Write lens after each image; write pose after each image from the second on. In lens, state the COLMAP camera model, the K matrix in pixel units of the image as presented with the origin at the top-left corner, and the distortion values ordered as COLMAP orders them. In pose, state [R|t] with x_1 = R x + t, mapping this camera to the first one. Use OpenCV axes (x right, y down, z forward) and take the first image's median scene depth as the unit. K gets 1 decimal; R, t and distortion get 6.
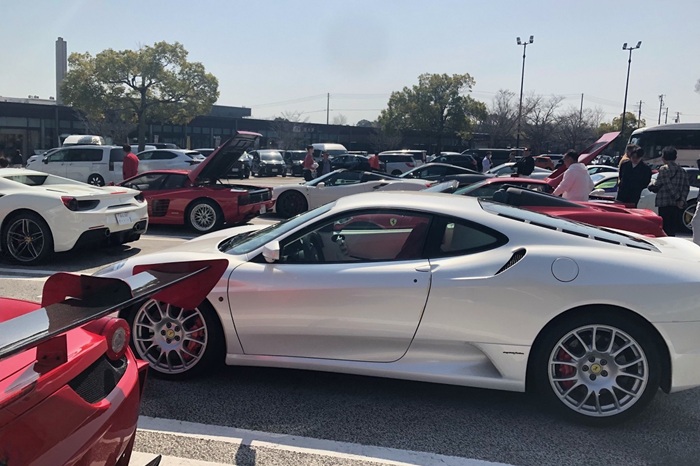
lens RADIAL K [[546.6, 0, 350.0], [0, 546.6, 233.0], [0, 0, 1]] dist [0.050501, -0.083095]
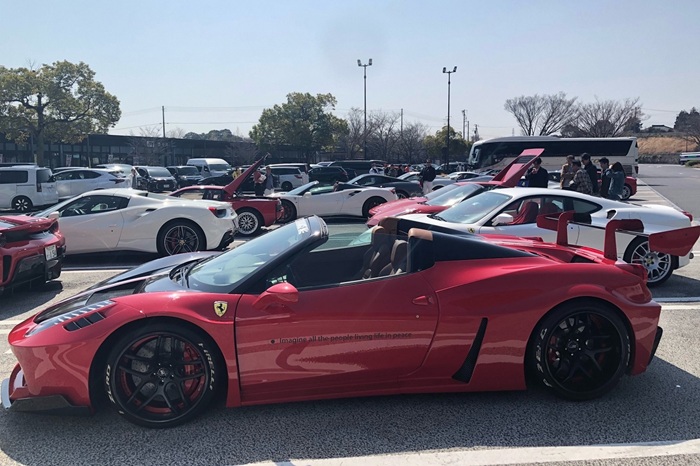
lens RADIAL K [[546.6, 0, 350.0], [0, 546.6, 233.0], [0, 0, 1]] dist [0.050501, -0.083095]
pose [[0.950430, -0.063611, 0.304361, -0.129330], [0.070155, 0.997480, -0.010600, 0.006797], [-0.302920, 0.031427, 0.952498, -0.071295]]
